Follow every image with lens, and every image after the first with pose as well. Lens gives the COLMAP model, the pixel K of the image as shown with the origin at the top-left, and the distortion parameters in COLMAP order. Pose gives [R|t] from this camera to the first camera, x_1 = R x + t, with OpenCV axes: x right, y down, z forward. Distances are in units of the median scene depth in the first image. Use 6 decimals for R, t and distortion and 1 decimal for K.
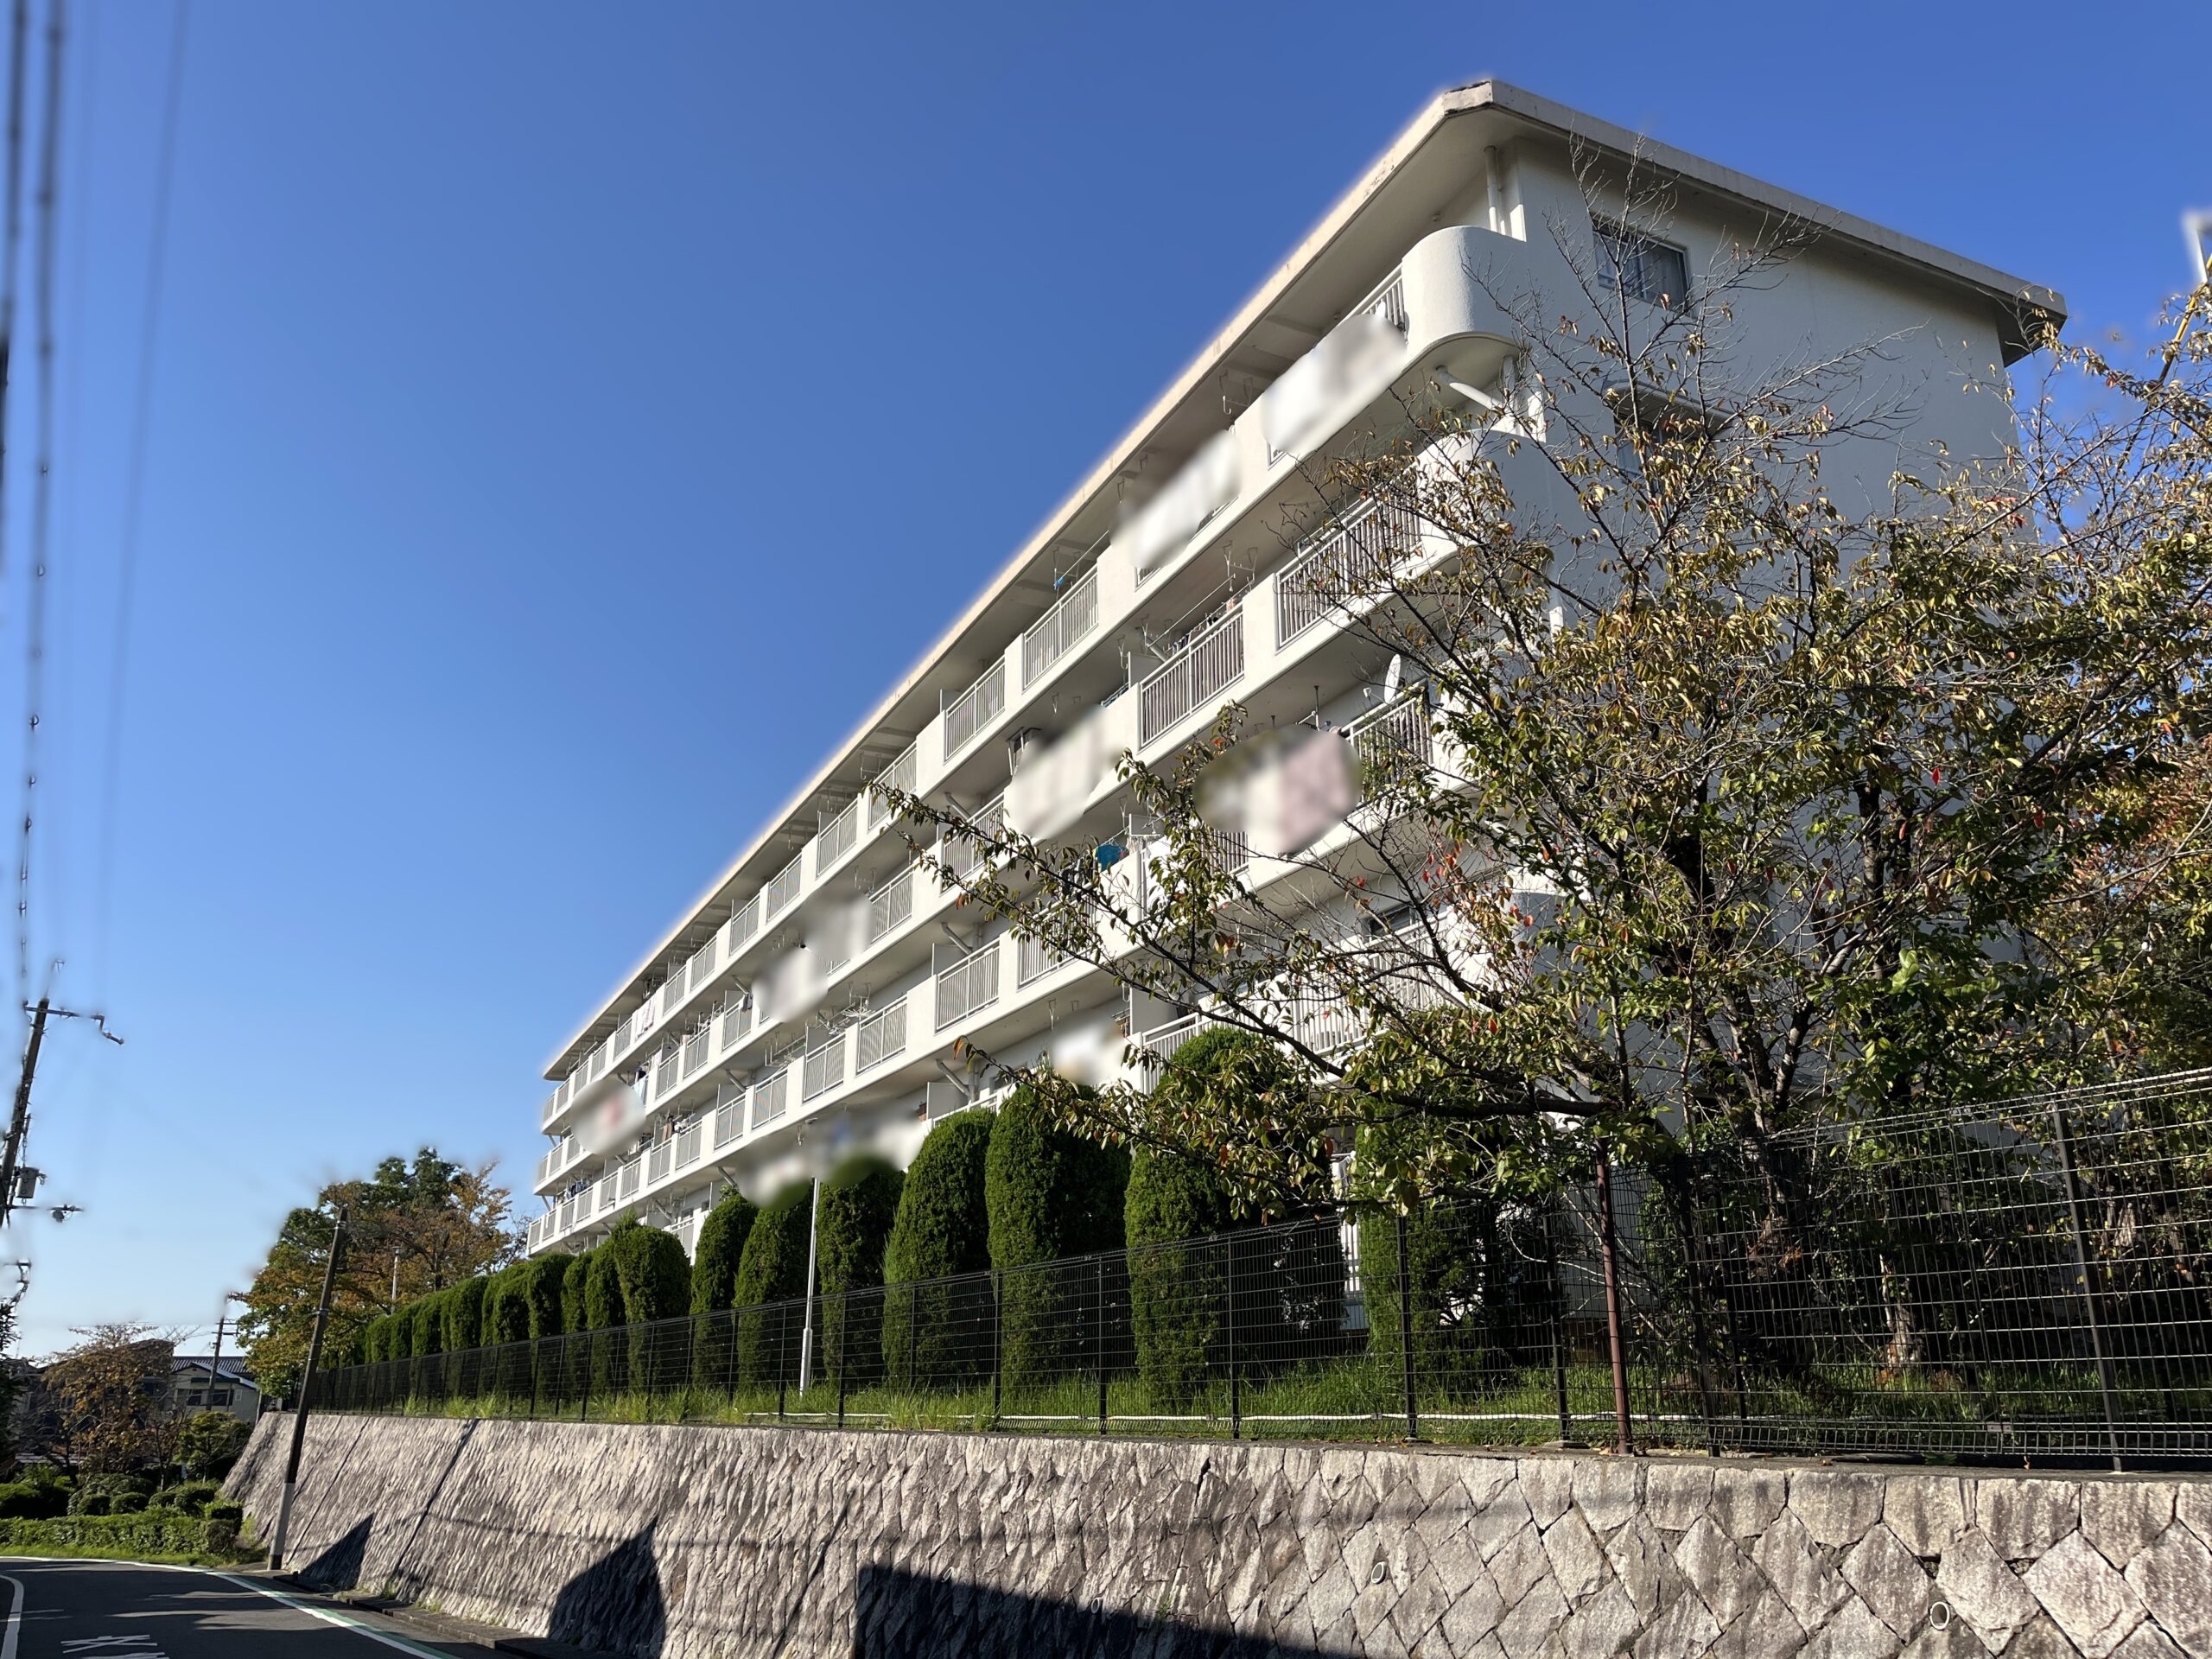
lens RADIAL K [[1690.0, 0, 1106.0], [0, 1690.0, 829.5], [0, 0, 1]] dist [0.050451, -0.098267]
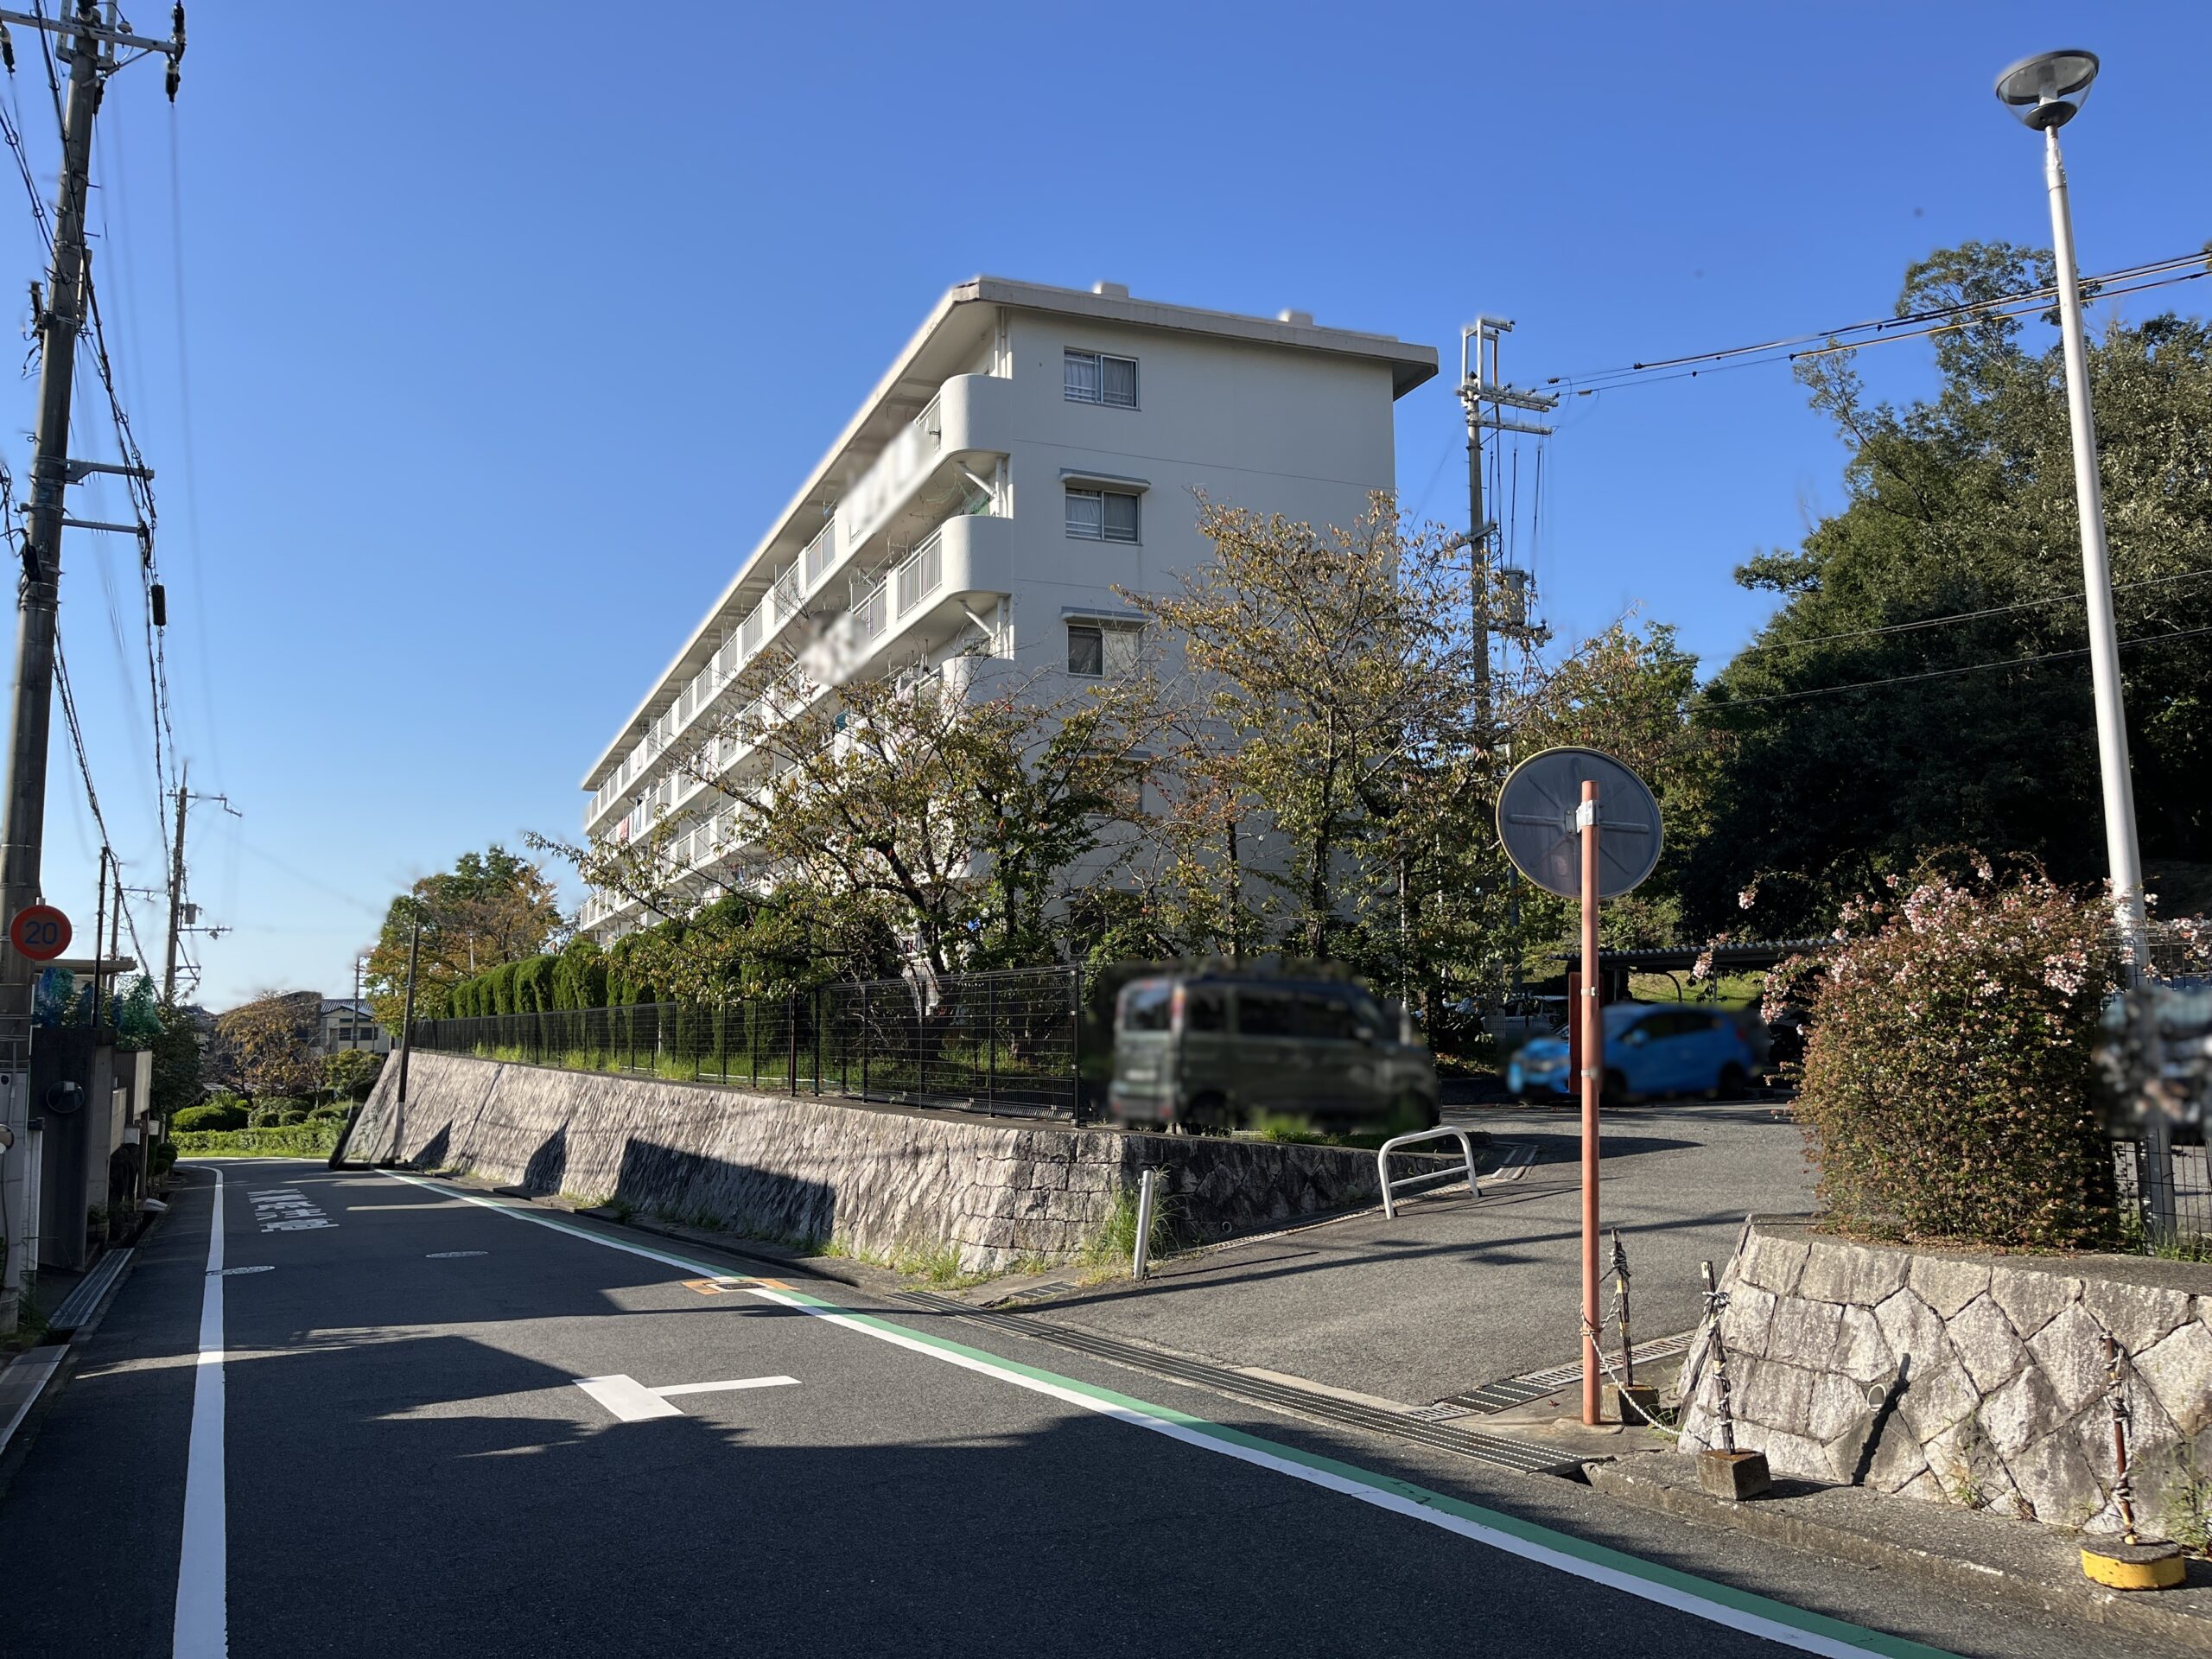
lens RADIAL K [[1727.8, 0, 1102.7], [0, 1727.8, 884.3], [0, 0, 1]] dist [0.035873, 0.003039]
pose [[0.997662, -0.010141, -0.067589, 0.174635], [0.026268, 0.969867, 0.242216, -0.110263], [0.063096, -0.243425, 0.967865, -0.278982]]
